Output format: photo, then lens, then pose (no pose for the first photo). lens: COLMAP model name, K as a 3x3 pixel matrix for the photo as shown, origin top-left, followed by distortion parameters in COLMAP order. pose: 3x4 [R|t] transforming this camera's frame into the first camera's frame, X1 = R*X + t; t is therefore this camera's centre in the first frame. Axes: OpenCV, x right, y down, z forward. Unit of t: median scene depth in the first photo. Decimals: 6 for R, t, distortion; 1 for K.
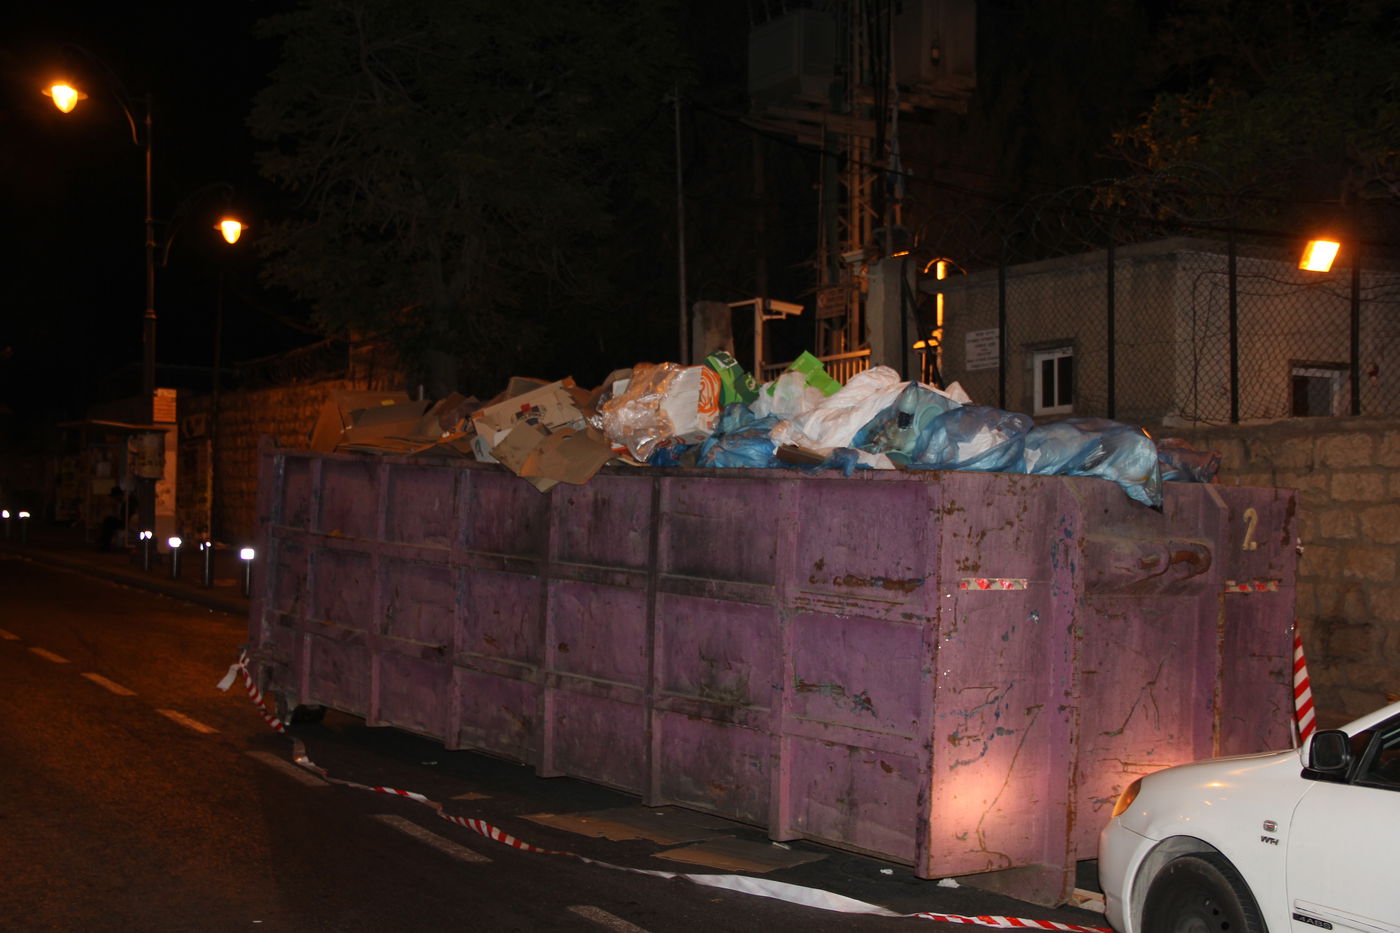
lens RADIAL K [[2060.9, 0, 721.6], [0, 2060.9, 484.0], [0, 0, 1]] dist [0.086190, 0.000000]
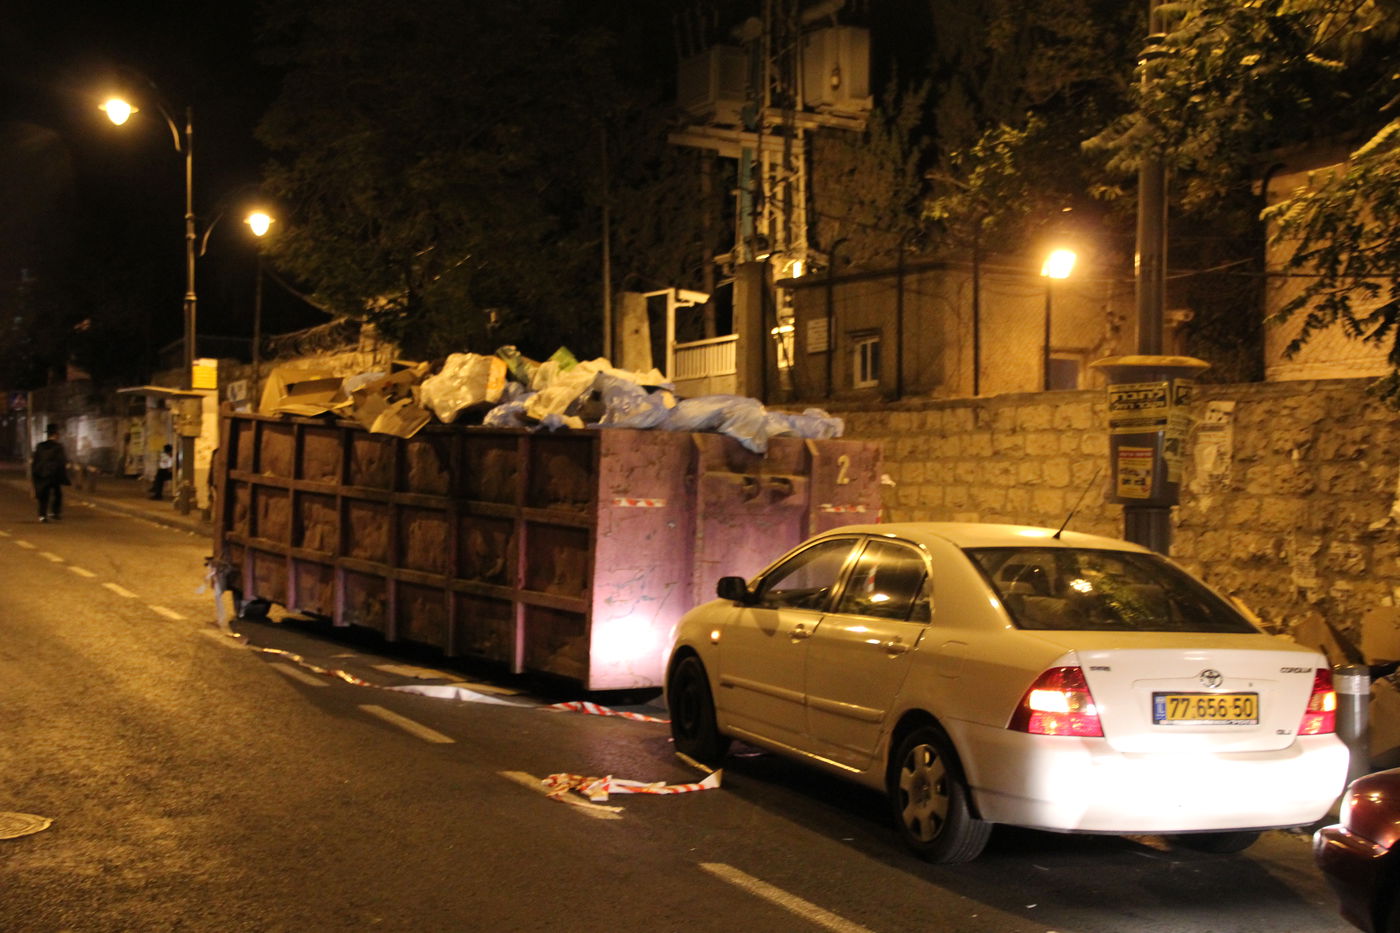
lens RADIAL K [[2060.9, 0, 727.0], [0, 2060.9, 492.3], [0, 0, 1]] dist [0.086190, 0.000000]
pose [[0.999058, 0.005483, -0.043040, 0.111846], [-0.004550, 0.999753, 0.021755, 0.002959], [0.043148, -0.021539, 0.998836, -0.227758]]
